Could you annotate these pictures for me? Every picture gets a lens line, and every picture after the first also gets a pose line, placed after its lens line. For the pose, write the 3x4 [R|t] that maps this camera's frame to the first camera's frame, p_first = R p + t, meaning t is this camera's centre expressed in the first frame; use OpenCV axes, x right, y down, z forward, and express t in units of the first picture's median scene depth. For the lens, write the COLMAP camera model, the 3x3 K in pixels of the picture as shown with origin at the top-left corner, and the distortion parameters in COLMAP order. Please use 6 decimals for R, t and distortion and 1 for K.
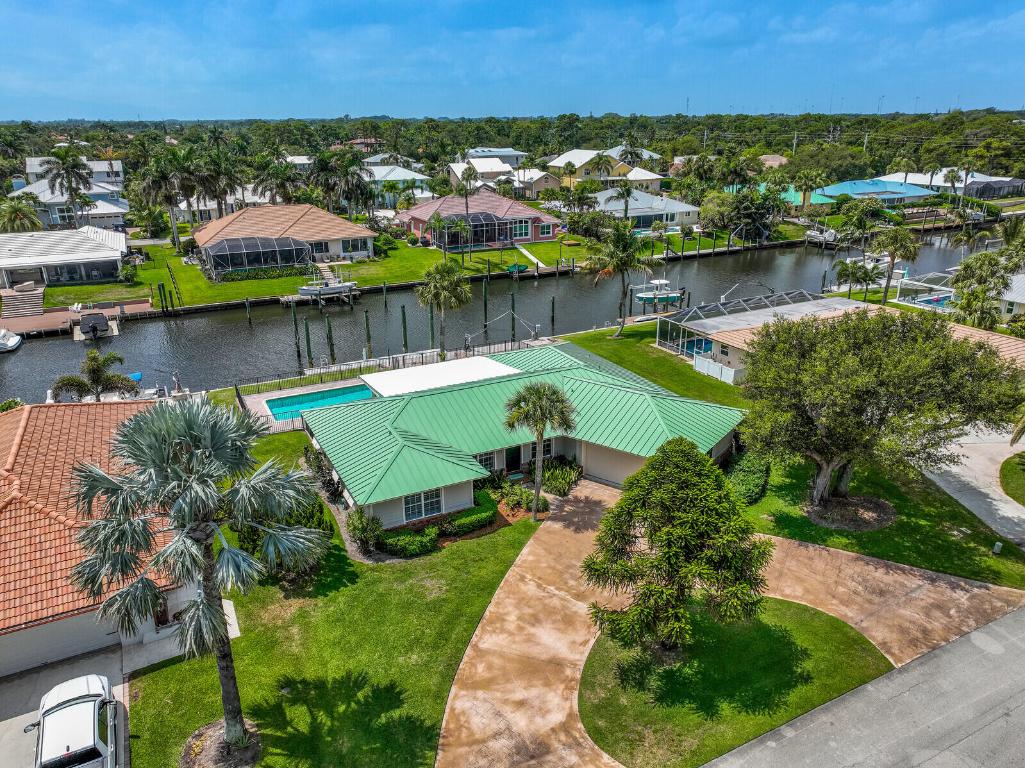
lens RADIAL K [[719.3, 0, 512.5], [0, 719.3, 384.0], [0, 0, 1]] dist [0.002275, 0.010651]
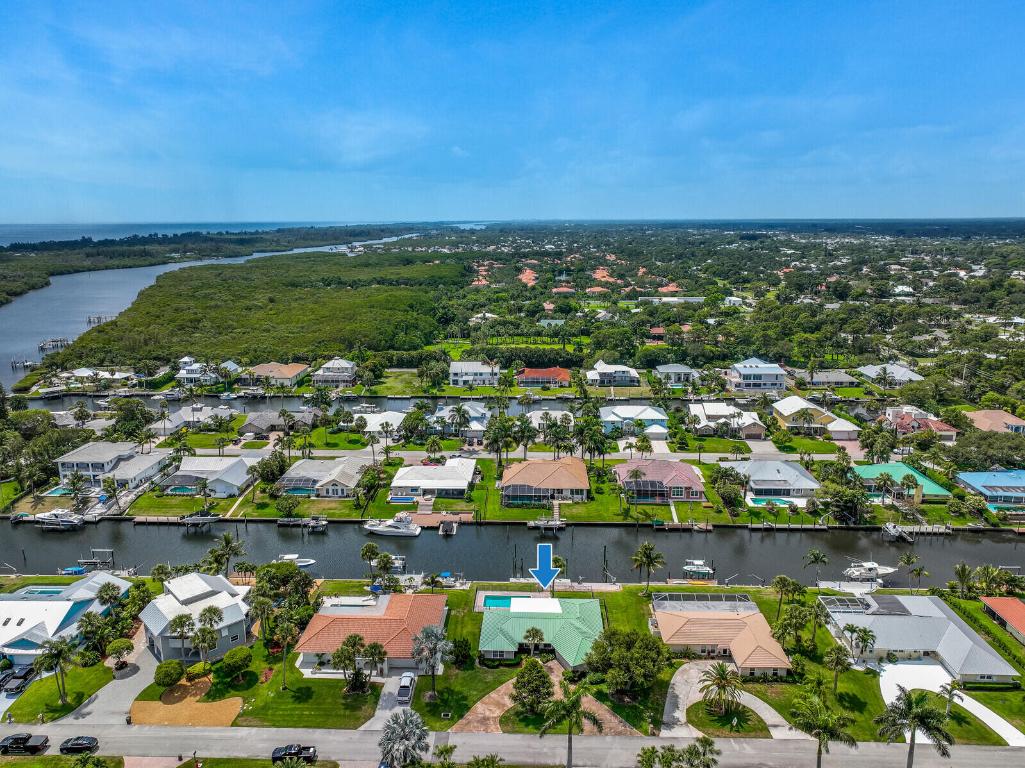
lens RADIAL K [[719.3, 0, 512.5], [0, 719.3, 384.0], [0, 0, 1]] dist [0.002275, 0.010651]
pose [[0.871994, 0.115599, -0.475671, 0.586734], [-0.172848, 0.981835, -0.078255, -0.348374], [0.457984, 0.150457, 0.876135, -0.905296]]
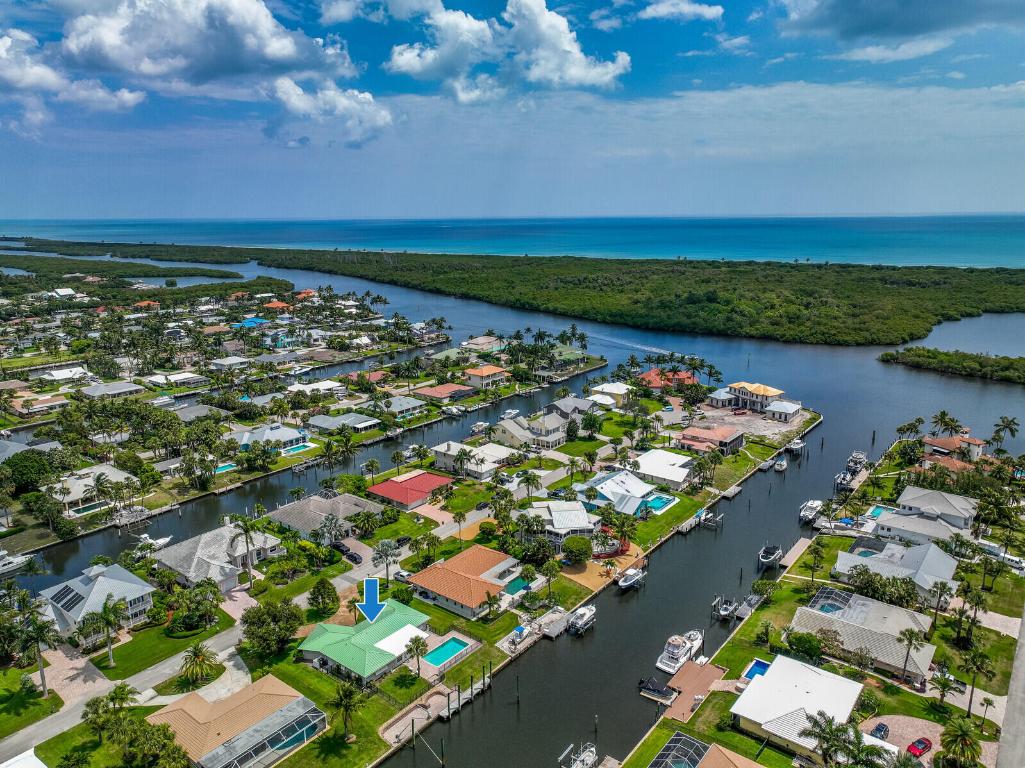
lens RADIAL K [[719.3, 0, 512.5], [0, 719.3, 384.0], [0, 0, 1]] dist [0.002275, 0.010651]
pose [[-0.906407, 0.102909, -0.409679, 0.301191], [-0.138507, 0.843840, 0.518411, -1.349329], [0.399053, 0.526634, -0.750609, 1.572500]]
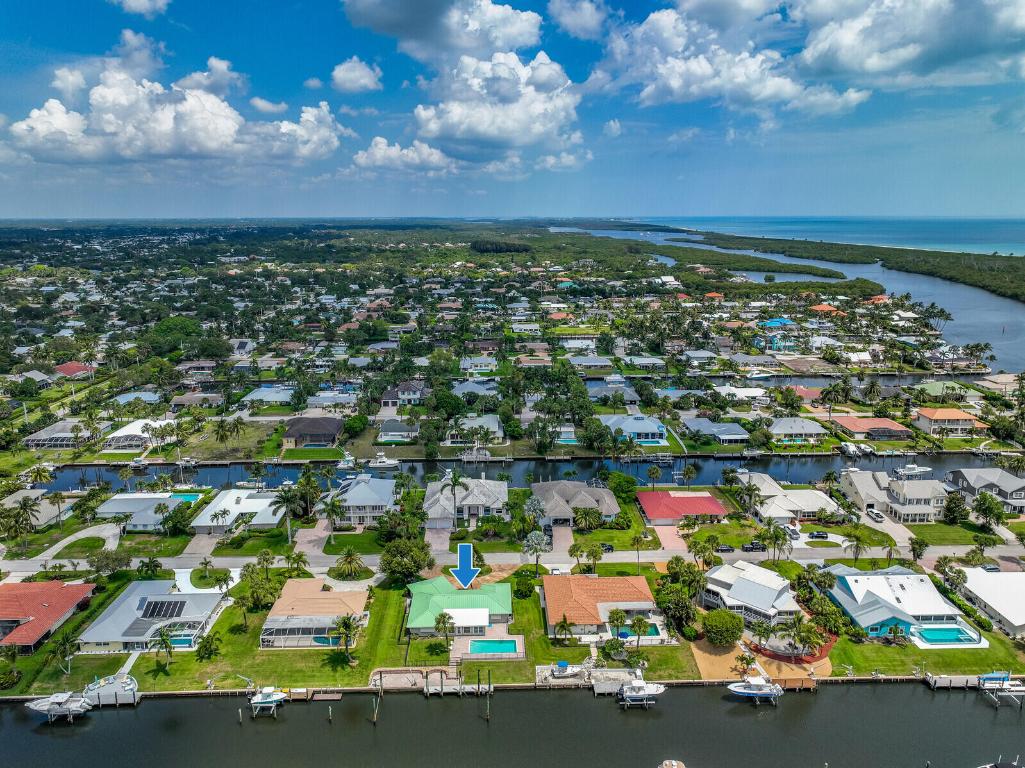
lens RADIAL K [[719.3, 0, 512.5], [0, 719.3, 384.0], [0, 0, 1]] dist [0.002275, 0.010651]
pose [[-0.902243, -0.094966, 0.420640, -0.855702], [0.151443, 0.843538, 0.515276, -1.326659], [-0.403760, 0.528607, -0.746695, 1.504090]]
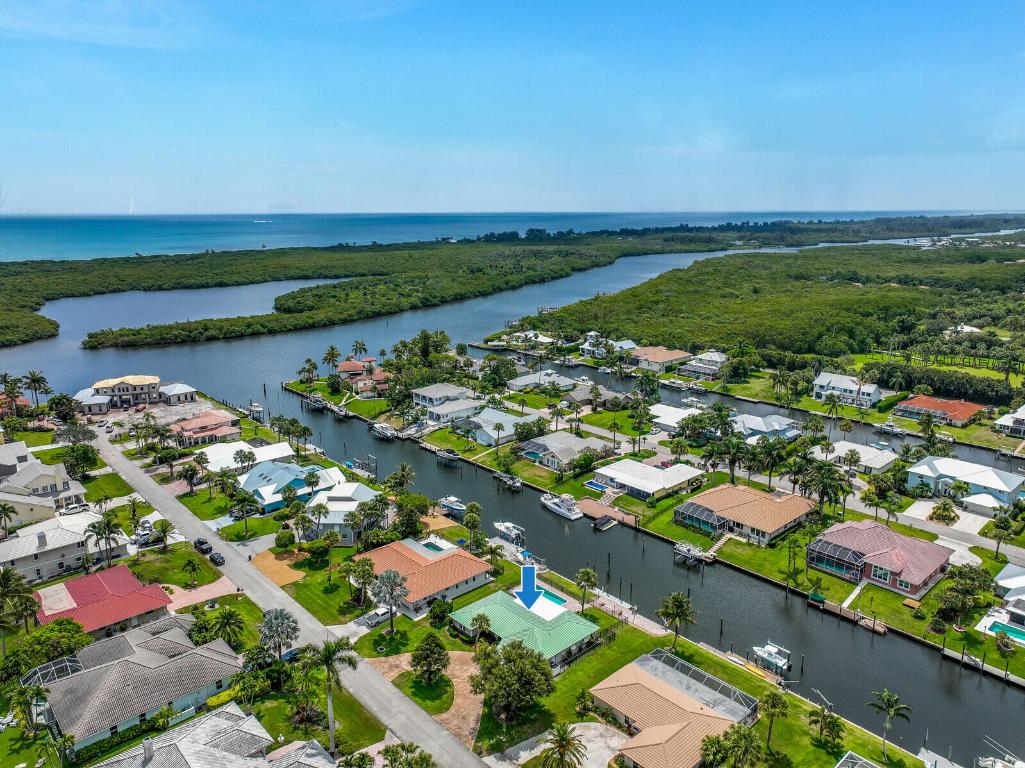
lens RADIAL K [[719.3, 0, 512.5], [0, 719.3, 384.0], [0, 0, 1]] dist [0.002275, 0.010651]
pose [[0.262022, 0.235940, -0.935776, 1.257732], [-0.332117, 0.932471, 0.142112, -0.649736], [0.906114, 0.273550, 0.322687, -0.122927]]
